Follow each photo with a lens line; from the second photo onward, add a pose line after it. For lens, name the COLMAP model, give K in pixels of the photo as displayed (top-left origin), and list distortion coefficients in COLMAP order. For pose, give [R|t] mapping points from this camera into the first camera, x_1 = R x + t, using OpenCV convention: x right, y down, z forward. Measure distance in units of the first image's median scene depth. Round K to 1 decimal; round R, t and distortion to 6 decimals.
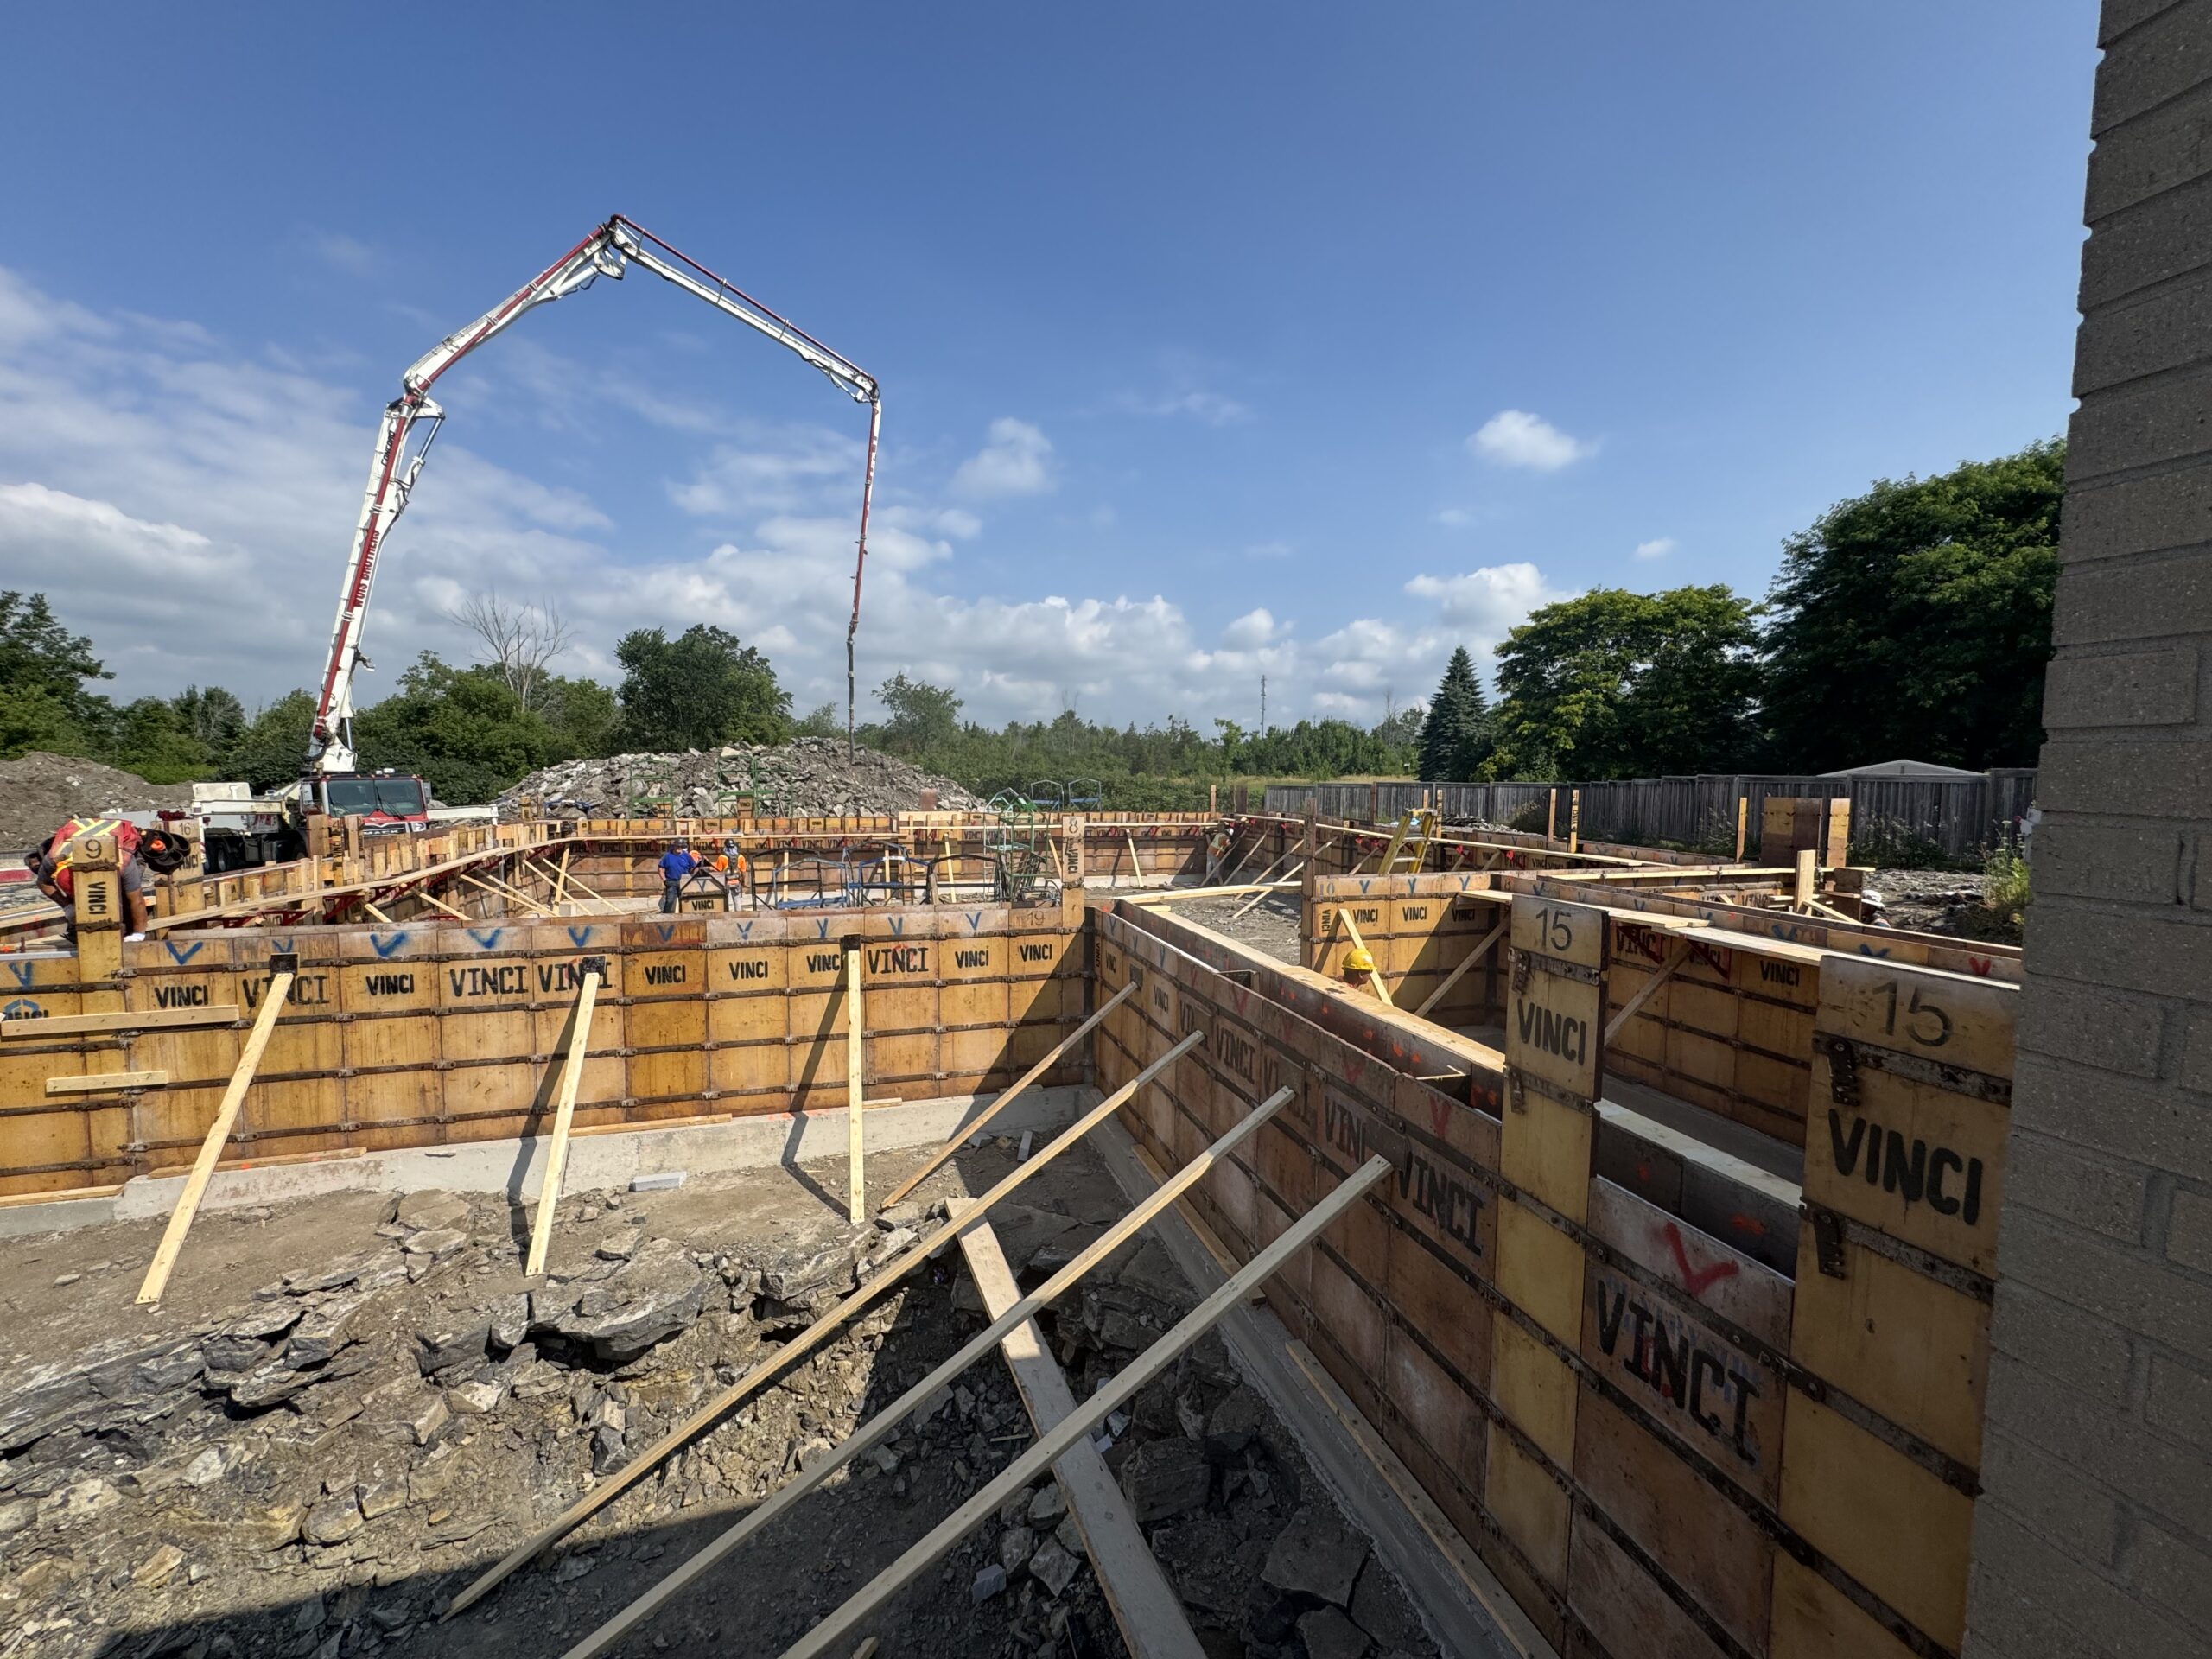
lens RADIAL K [[870.3, 0, 1106.0], [0, 870.3, 829.5], [0, 0, 1]] dist [0.000274, 0.000001]
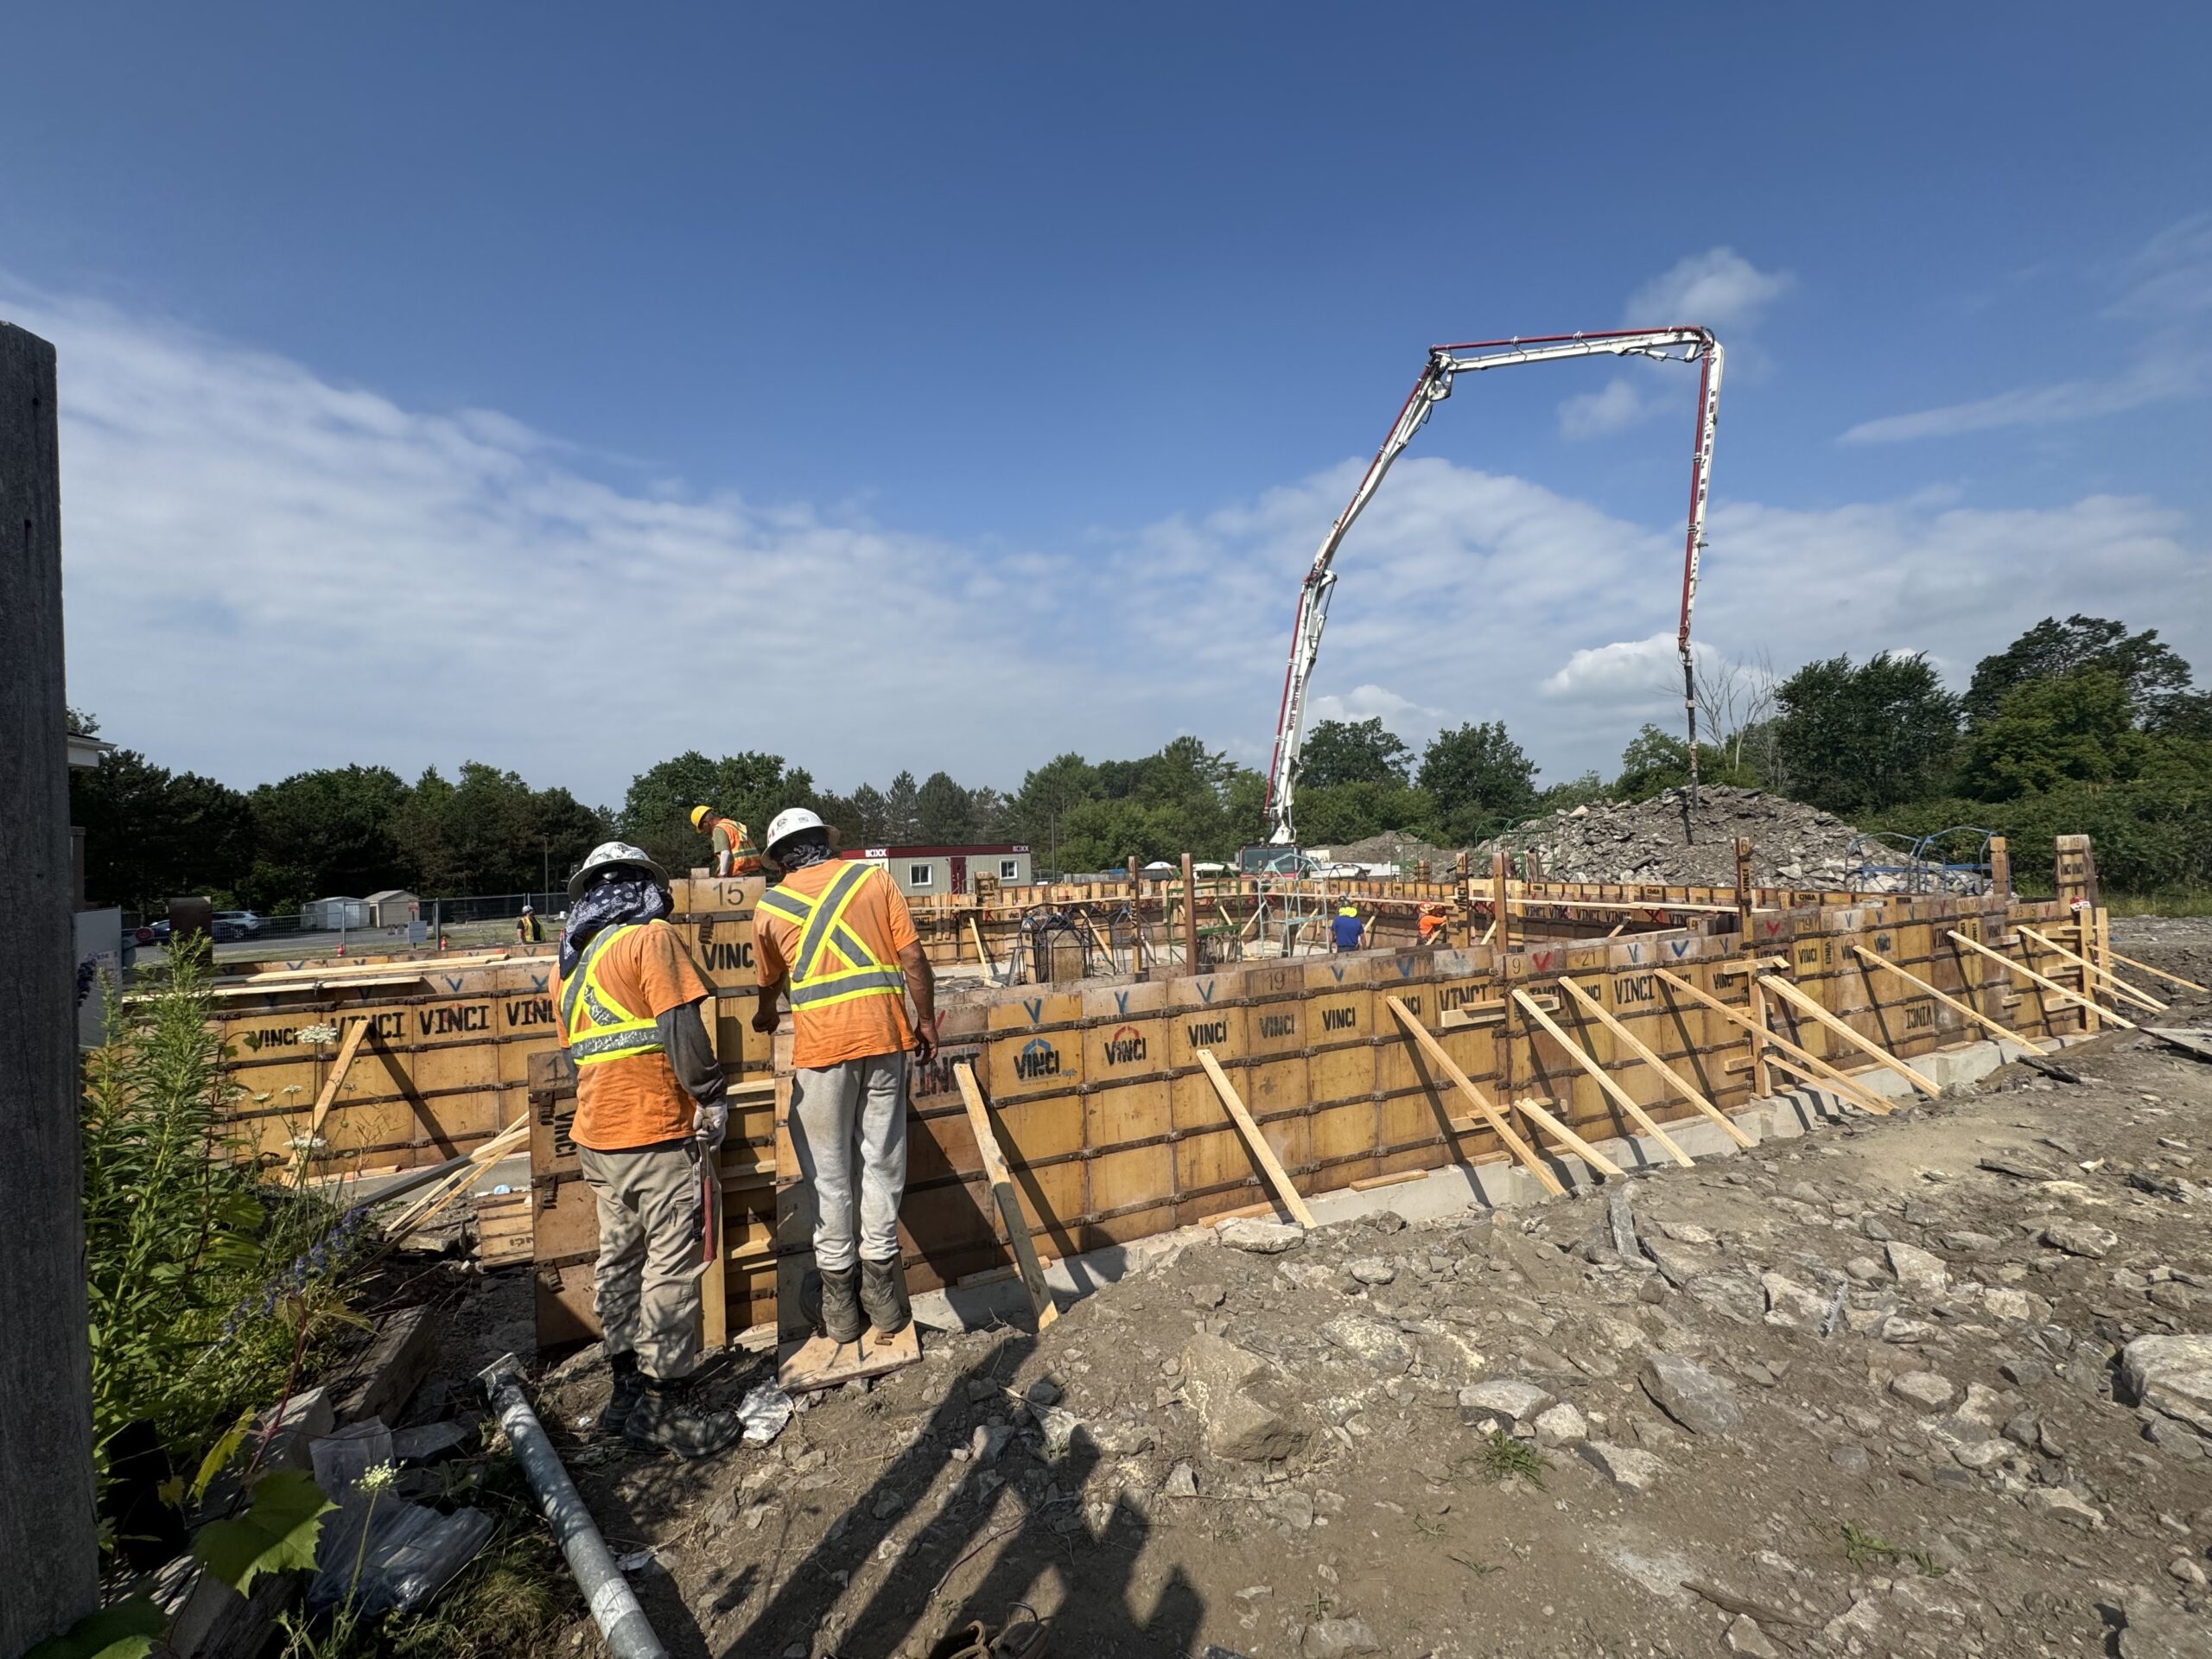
lens RADIAL K [[870.3, 0, 1106.0], [0, 870.3, 829.5], [0, 0, 1]] dist [0.000274, 0.000001]
pose [[0.147617, -0.034245, -0.988452, 0.451548], [-0.033220, 0.998665, -0.039560, -0.018426], [0.988487, 0.038676, 0.146282, 0.414467]]
